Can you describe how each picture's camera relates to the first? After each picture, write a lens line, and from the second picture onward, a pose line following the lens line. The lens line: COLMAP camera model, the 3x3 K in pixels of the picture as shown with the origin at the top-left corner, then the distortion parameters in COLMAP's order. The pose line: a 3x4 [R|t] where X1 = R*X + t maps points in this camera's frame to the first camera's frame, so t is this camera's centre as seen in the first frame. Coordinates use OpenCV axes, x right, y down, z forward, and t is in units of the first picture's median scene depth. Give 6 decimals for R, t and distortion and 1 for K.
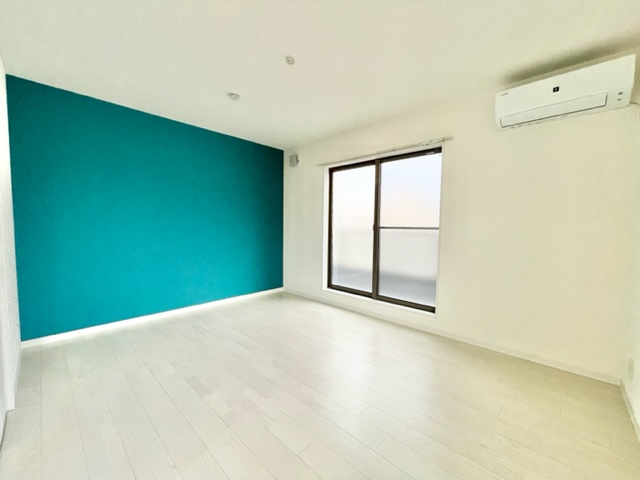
lens RADIAL K [[258.9, 0, 320.0], [0, 258.9, 237.6], [0, 0, 1]] dist [-0.005096, -0.002287]
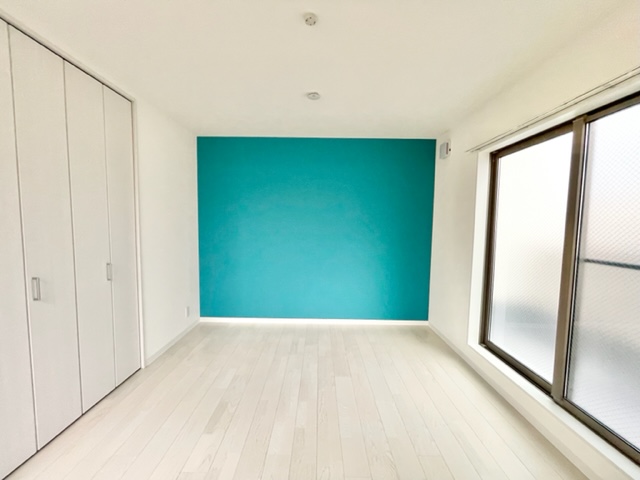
lens RADIAL K [[258.9, 0, 317.7], [0, 258.9, 243.0], [0, 0, 1]] dist [-0.005096, -0.002287]
pose [[0.677695, 0.053145, -0.733420, 0.246006], [-0.043203, 0.998540, 0.032435, -0.065312], [0.734073, 0.009705, 0.679002, 0.326660]]
